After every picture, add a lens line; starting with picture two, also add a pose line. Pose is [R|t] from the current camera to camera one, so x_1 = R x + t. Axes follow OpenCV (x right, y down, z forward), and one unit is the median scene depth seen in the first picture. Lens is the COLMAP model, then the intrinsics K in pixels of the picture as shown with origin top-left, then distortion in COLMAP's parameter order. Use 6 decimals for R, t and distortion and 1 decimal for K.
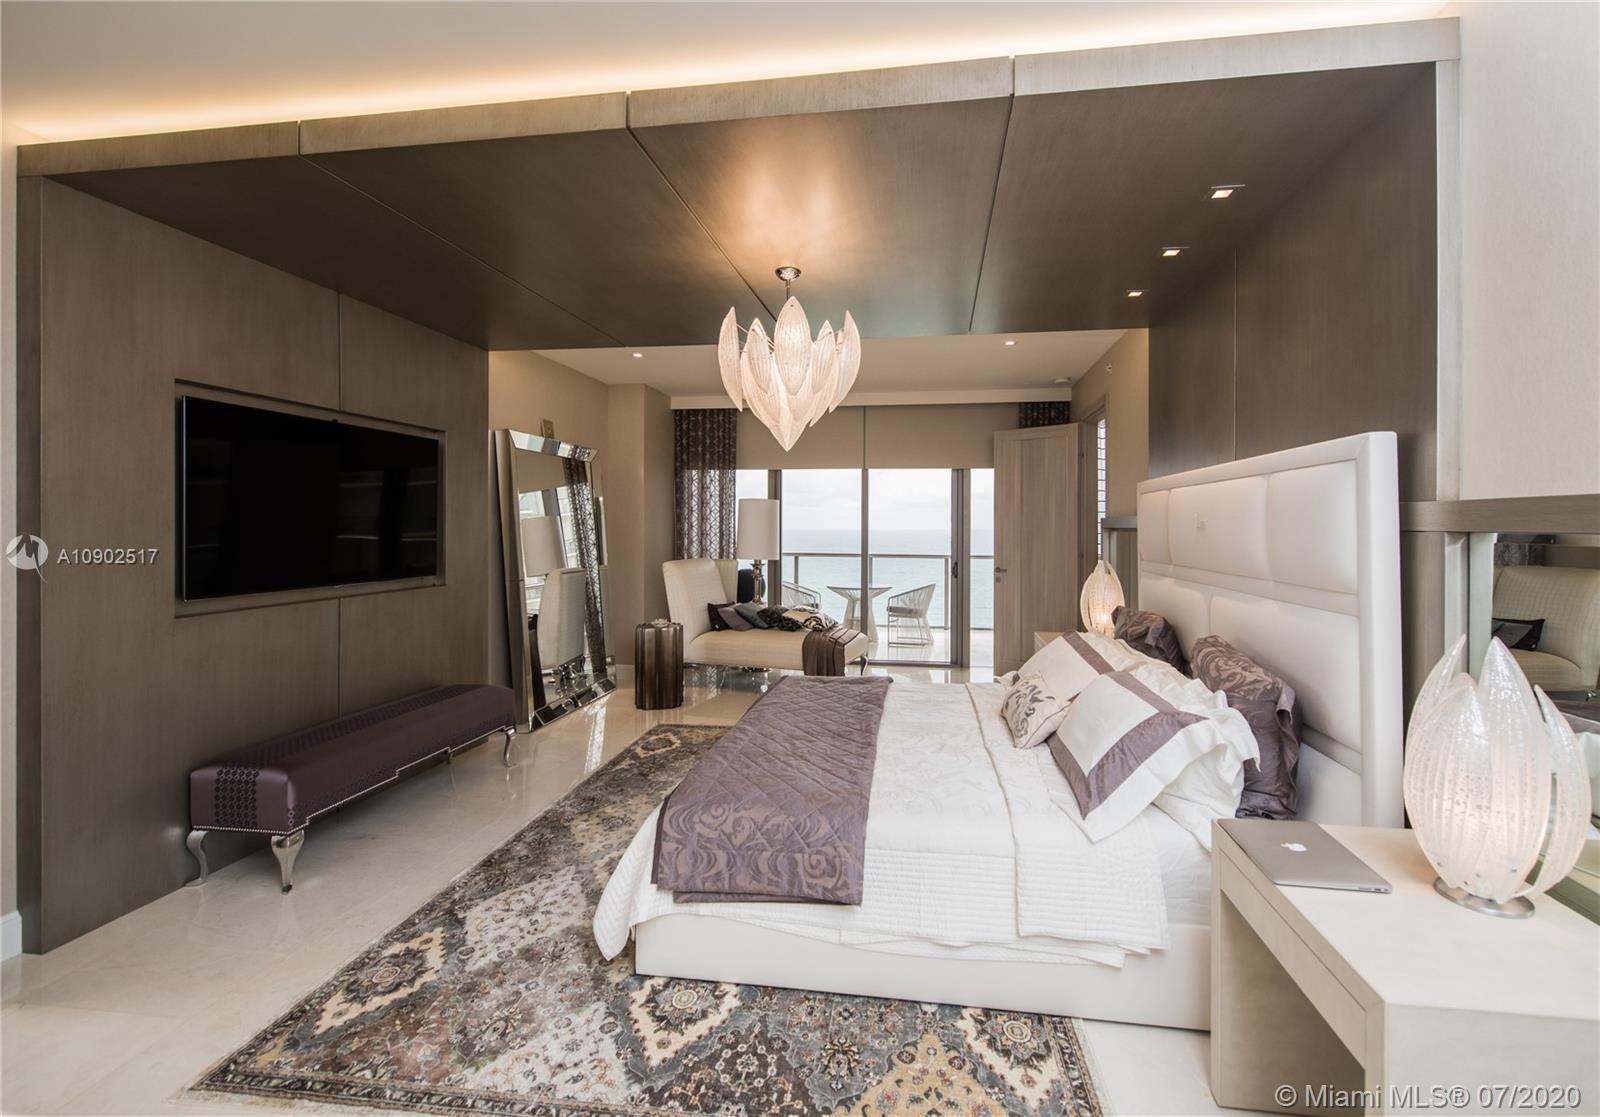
lens RADIAL K [[694.0, 0, 828.9], [0, 694.0, 521.1], [0, 0, 1]] dist [0.000847, -0.000079]
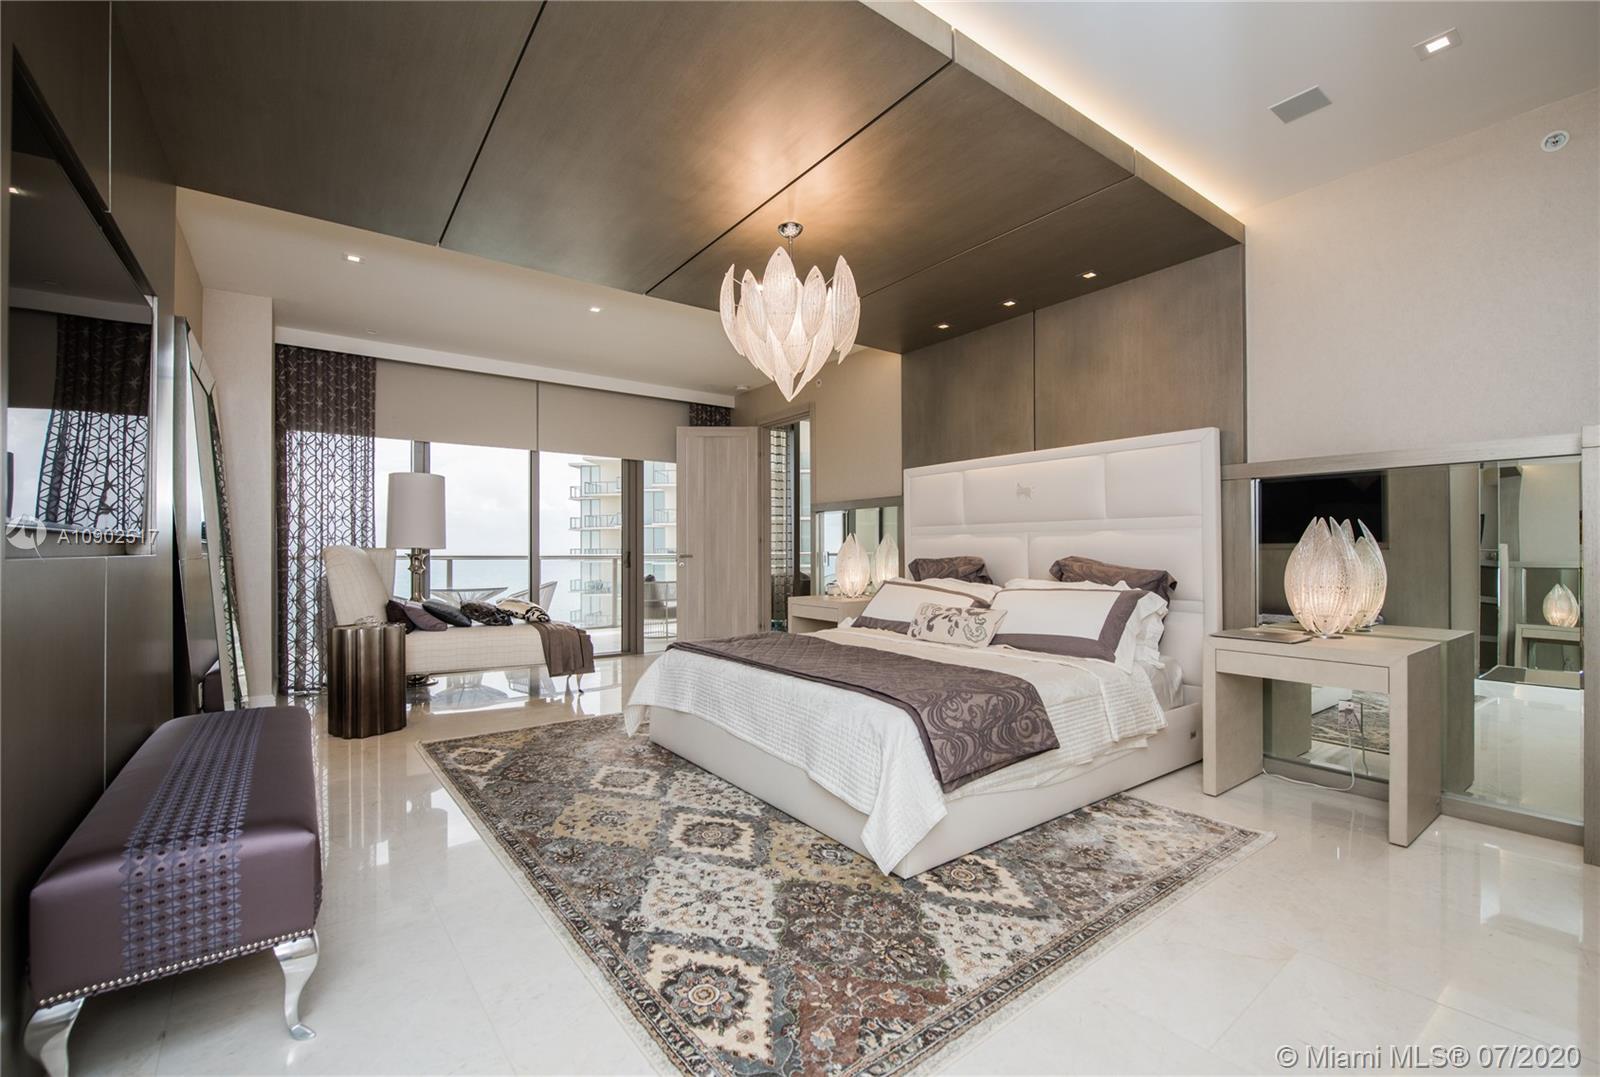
lens RADIAL K [[674.0, 0, 800.0], [0, 674.0, 538.5], [0, 0, 1]] dist [-0.003077, -0.000168]
pose [[0.716112, 0.007050, 0.697949, -1.050426], [-0.002018, 0.999966, -0.008030, 0.155213], [-0.697982, 0.004342, 0.716102, 0.386252]]
